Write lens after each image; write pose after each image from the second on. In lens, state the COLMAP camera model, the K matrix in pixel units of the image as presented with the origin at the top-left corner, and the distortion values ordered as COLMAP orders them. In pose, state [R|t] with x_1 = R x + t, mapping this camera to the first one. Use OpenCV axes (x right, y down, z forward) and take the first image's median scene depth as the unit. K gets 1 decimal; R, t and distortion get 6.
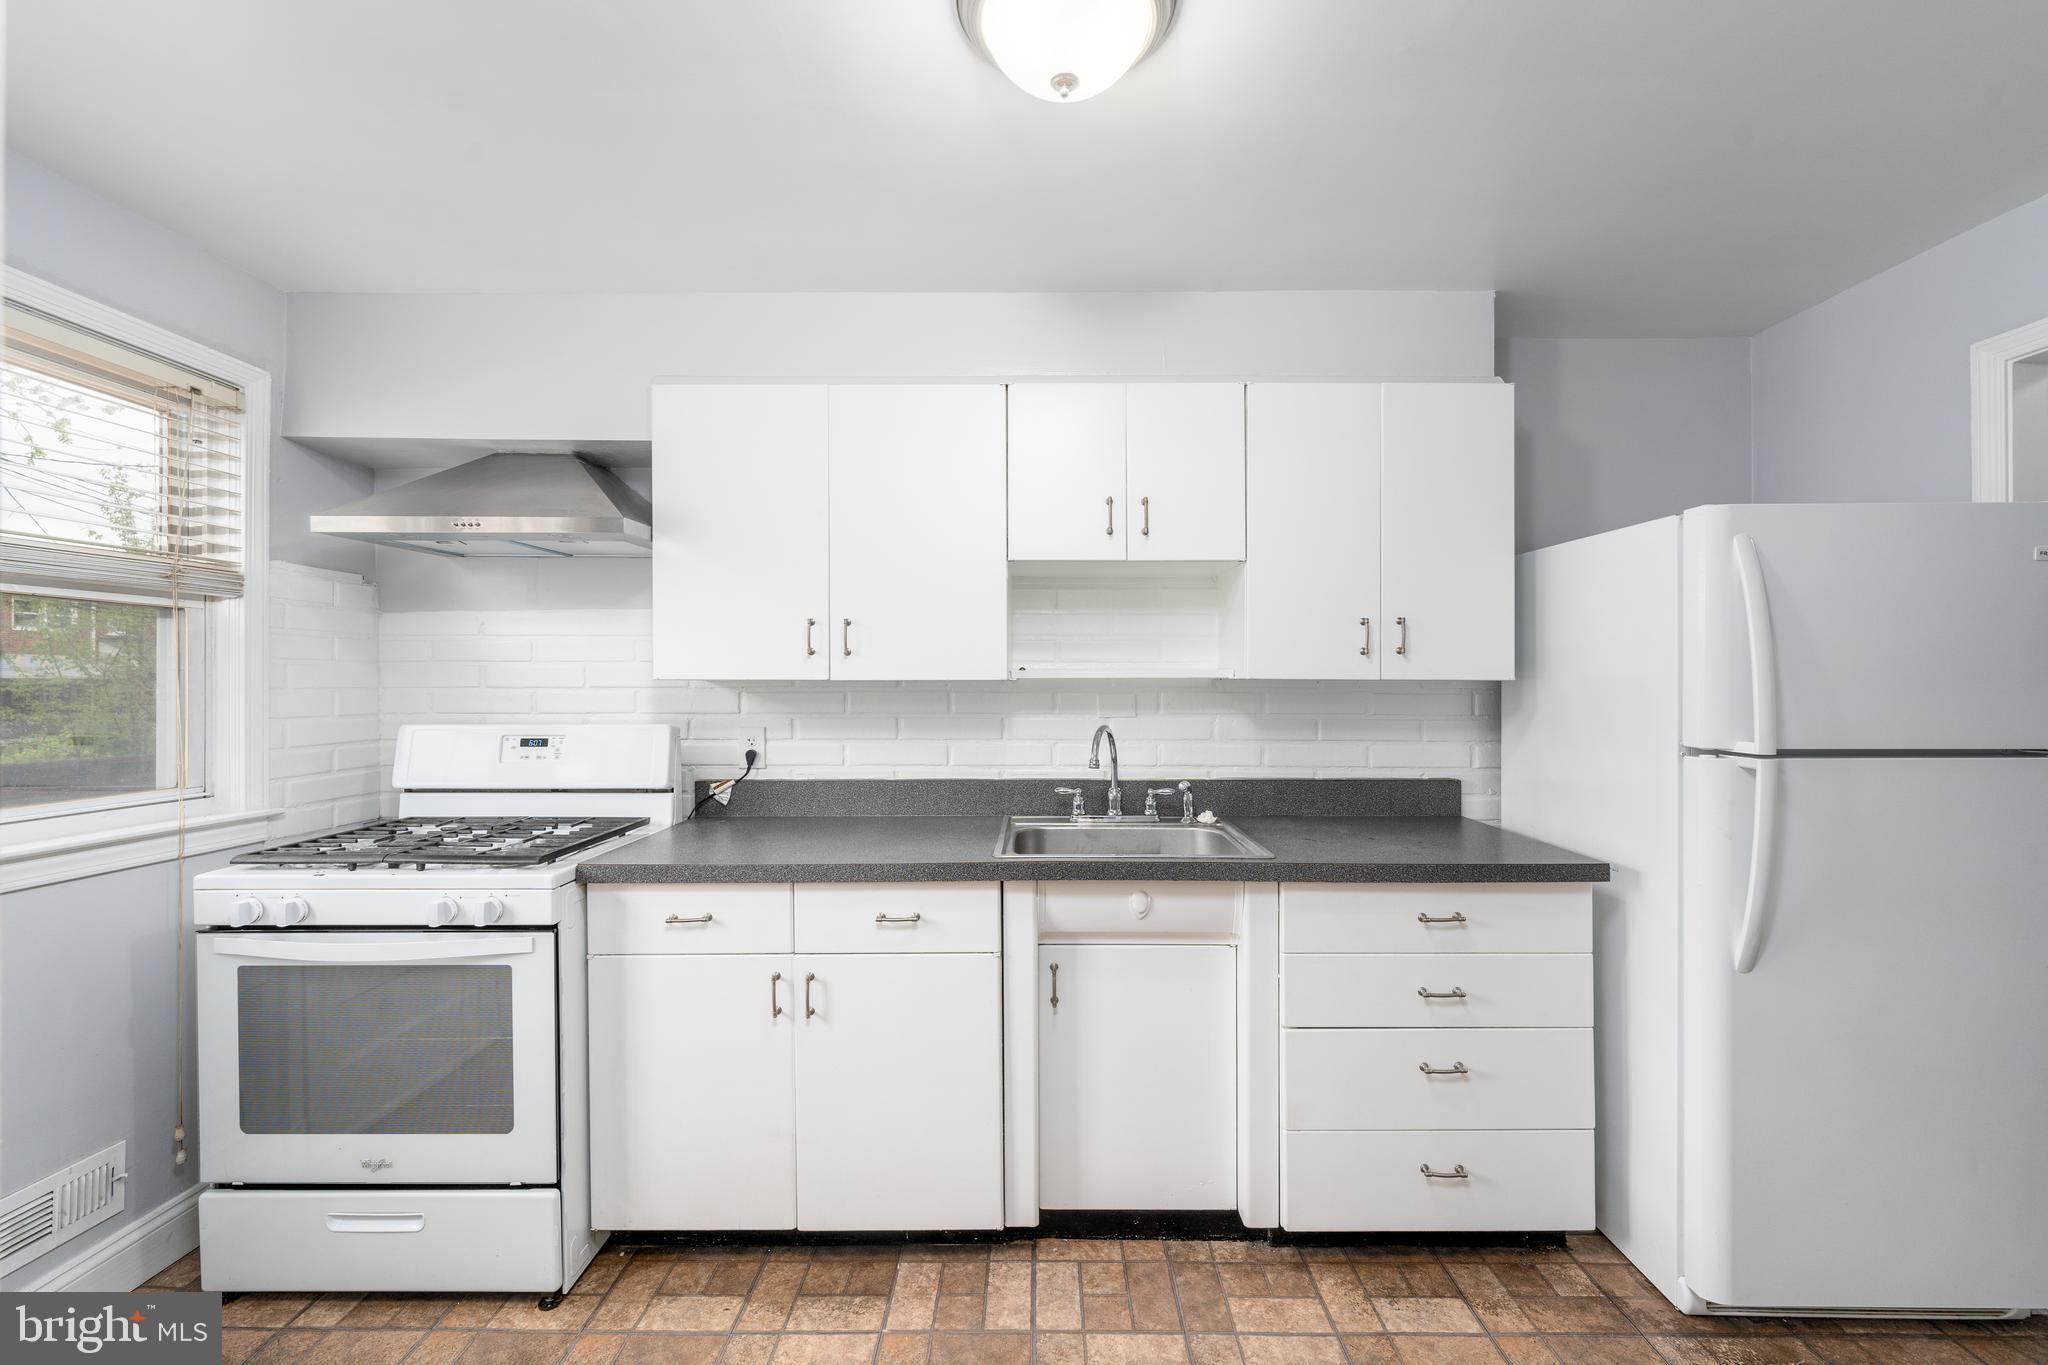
lens RADIAL K [[825.9, 0, 1028.2], [0, 825.9, 681.3], [0, 0, 1]] dist [-0.001323, -0.000175]
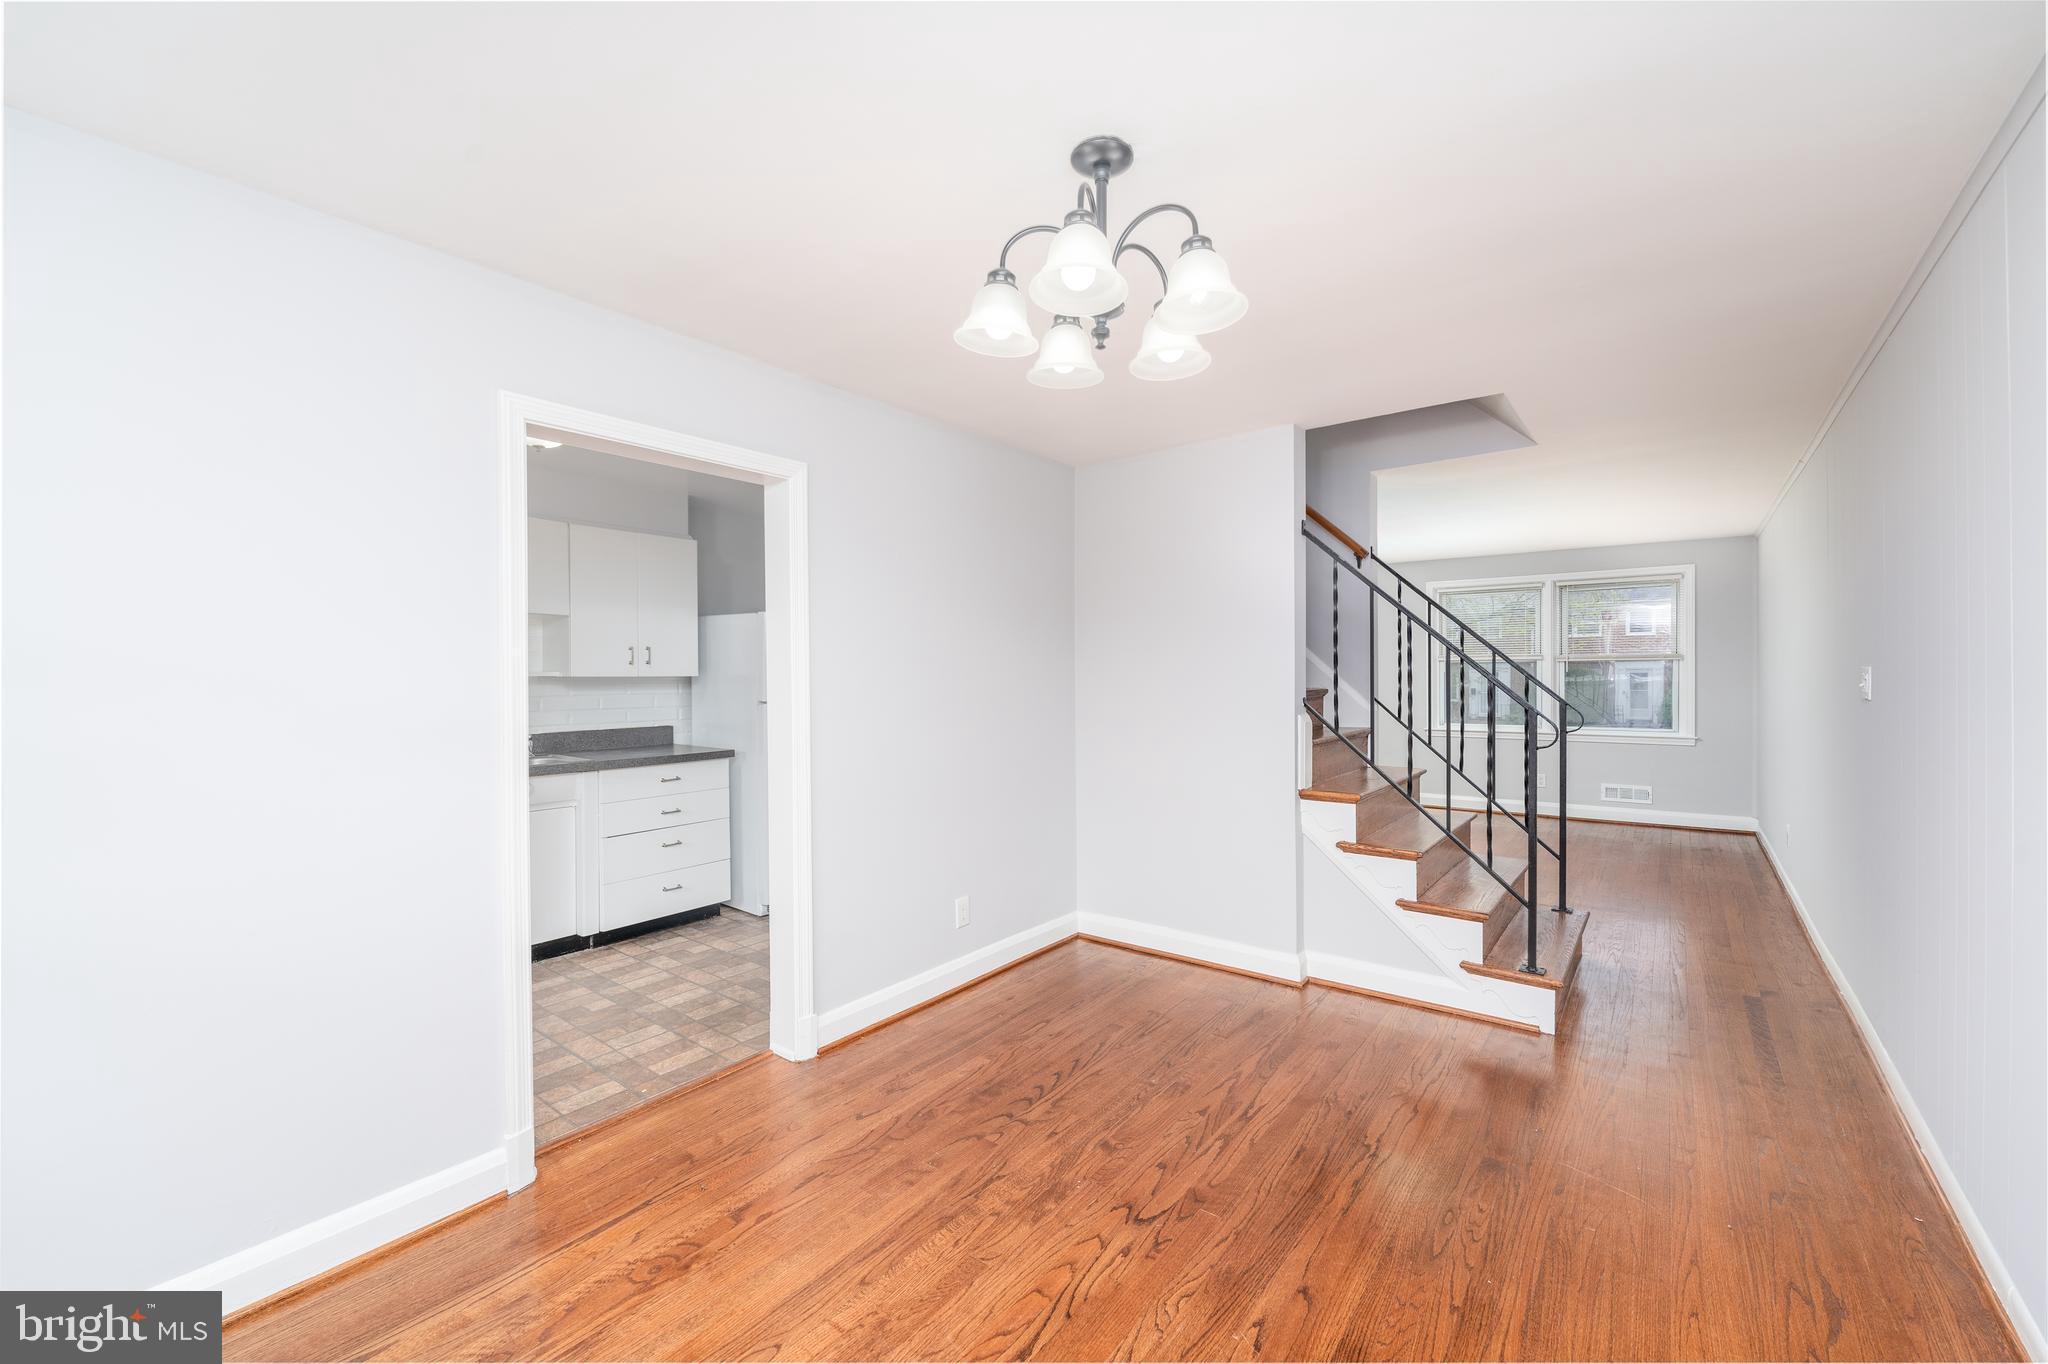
lens RADIAL K [[832.4, 0, 1028.1], [0, 832.4, 682.9], [0, 0, 1]] dist [0.000639, -0.000247]
pose [[0.604031, -0.010045, 0.796897, -0.686703], [-0.000442, 0.999916, 0.012939, -0.013825], [-0.796961, -0.008167, 0.603976, -1.103417]]
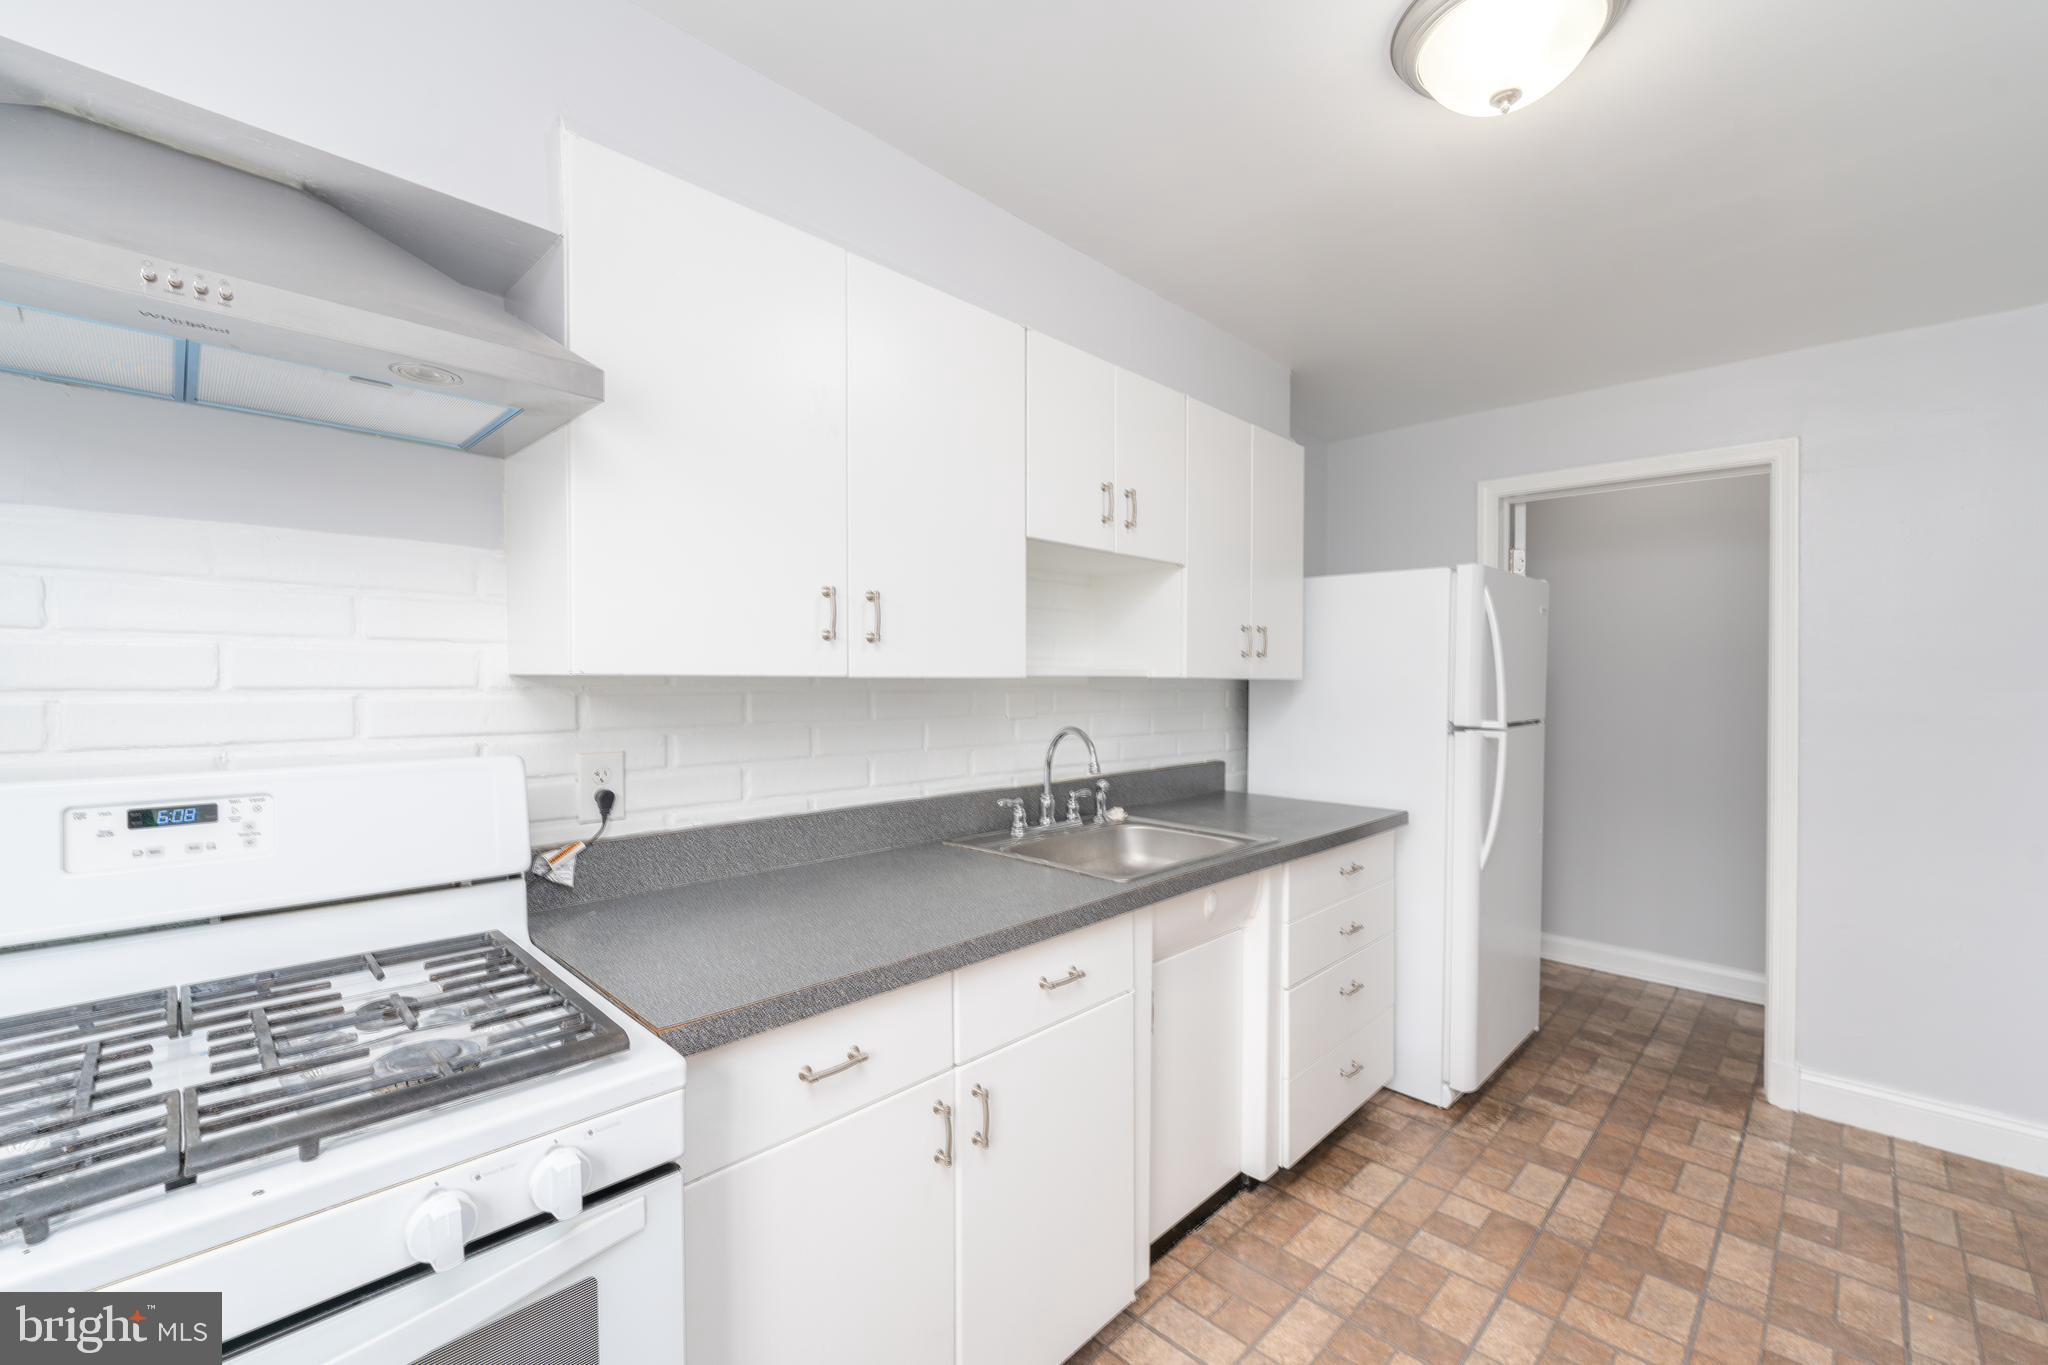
lens RADIAL K [[846.1, 0, 1027.4], [0, 846.1, 685.6], [0, 0, 1]] dist [0.000851, -0.000011]
pose [[0.695611, -0.003390, 0.718411, -0.698717], [-0.004954, 0.999942, 0.009515, -0.001748], [-0.718402, -0.010178, 0.695554, 0.420762]]
